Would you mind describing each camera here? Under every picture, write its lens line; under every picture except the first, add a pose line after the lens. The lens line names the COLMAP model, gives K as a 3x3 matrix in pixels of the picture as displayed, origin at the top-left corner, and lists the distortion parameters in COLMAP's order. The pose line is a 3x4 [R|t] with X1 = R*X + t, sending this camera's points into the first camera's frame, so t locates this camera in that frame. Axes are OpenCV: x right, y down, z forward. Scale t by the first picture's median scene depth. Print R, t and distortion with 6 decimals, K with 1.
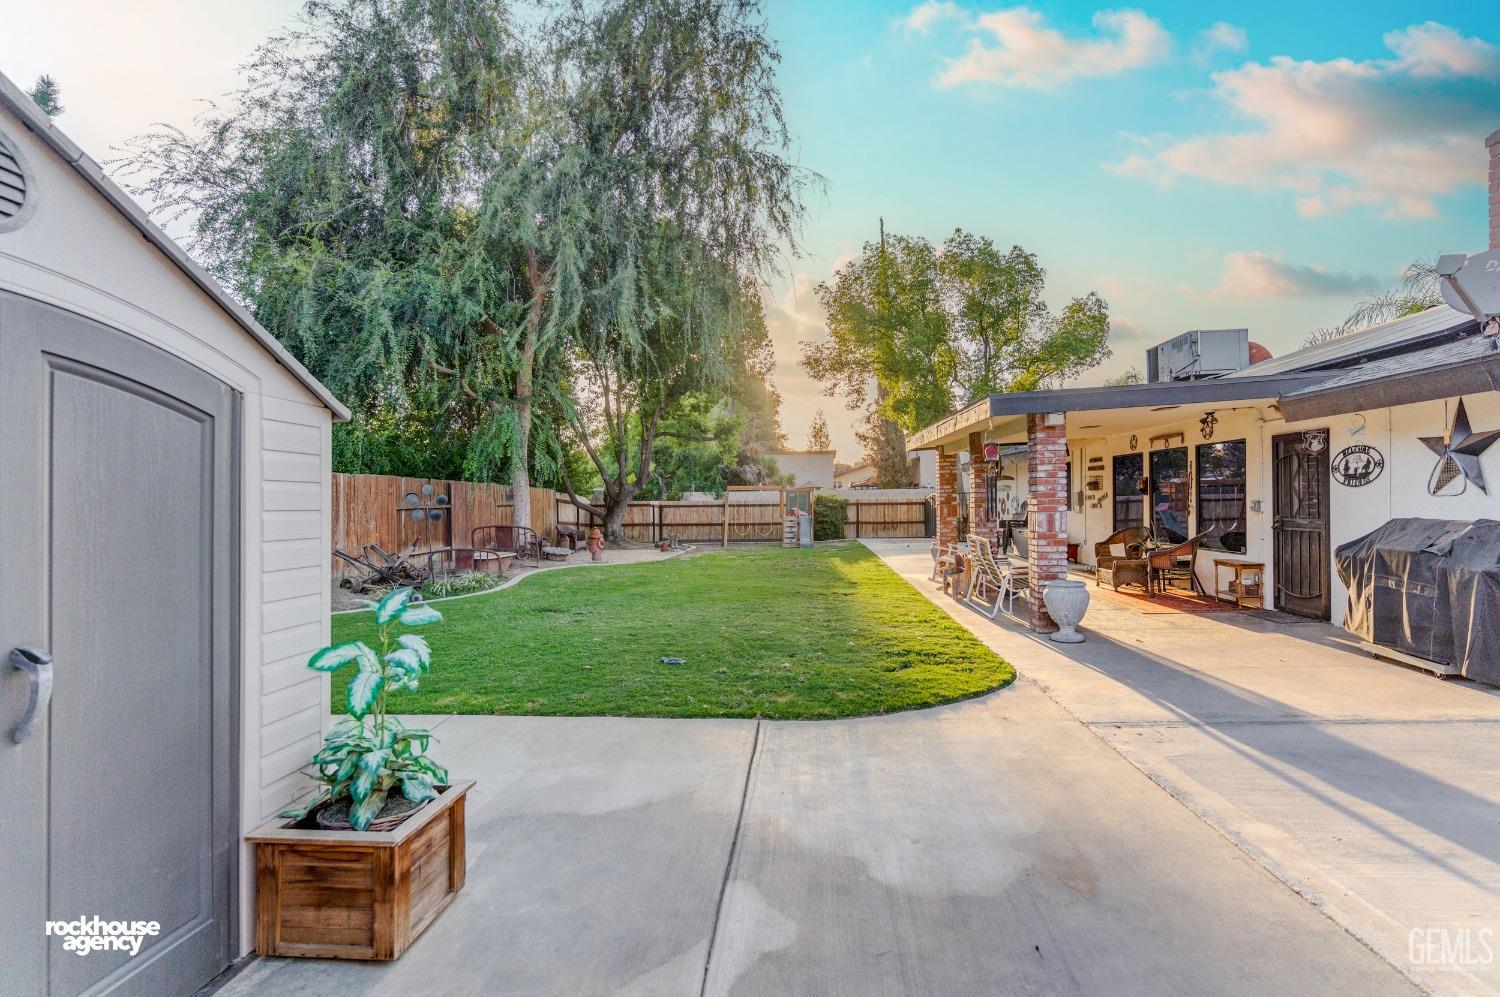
lens RADIAL K [[719.5, 0, 766.2], [0, 719.5, 502.6], [0, 0, 1]] dist [0.003376, -0.002498]
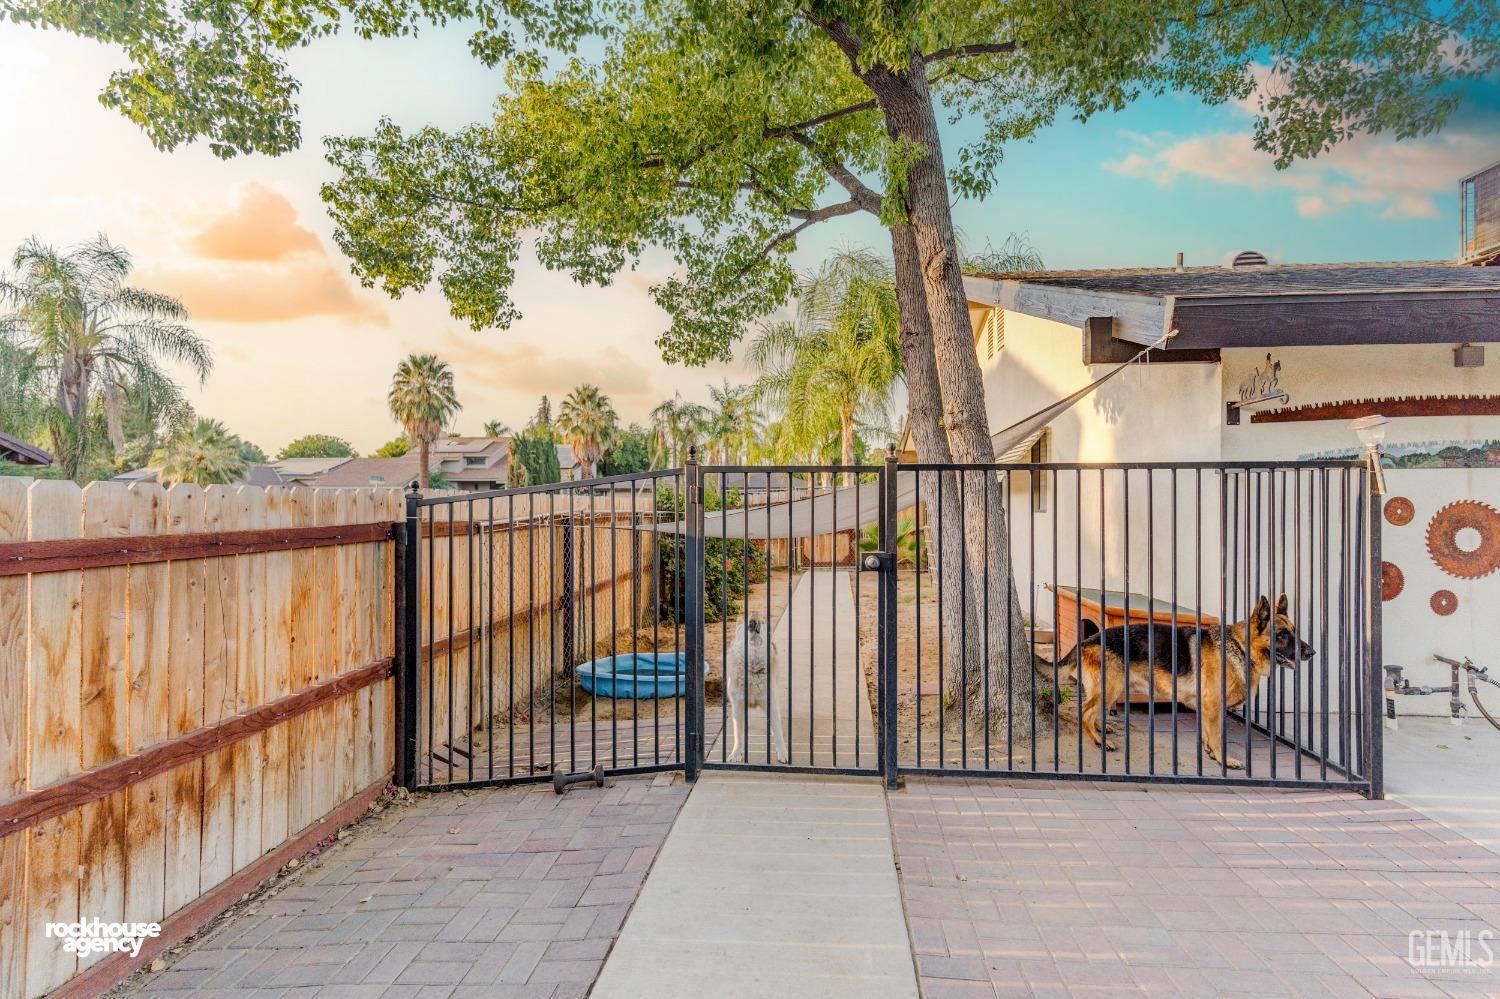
lens RADIAL K [[719.5, 0, 758.7], [0, 719.5, 501.7], [0, 0, 1]] dist [0.003376, -0.002498]
pose [[0.029415, 0.014887, 0.999456, 0.221650], [0.004151, 0.999879, -0.015016, -0.006463], [-0.999559, 0.004591, 0.029349, 2.456135]]
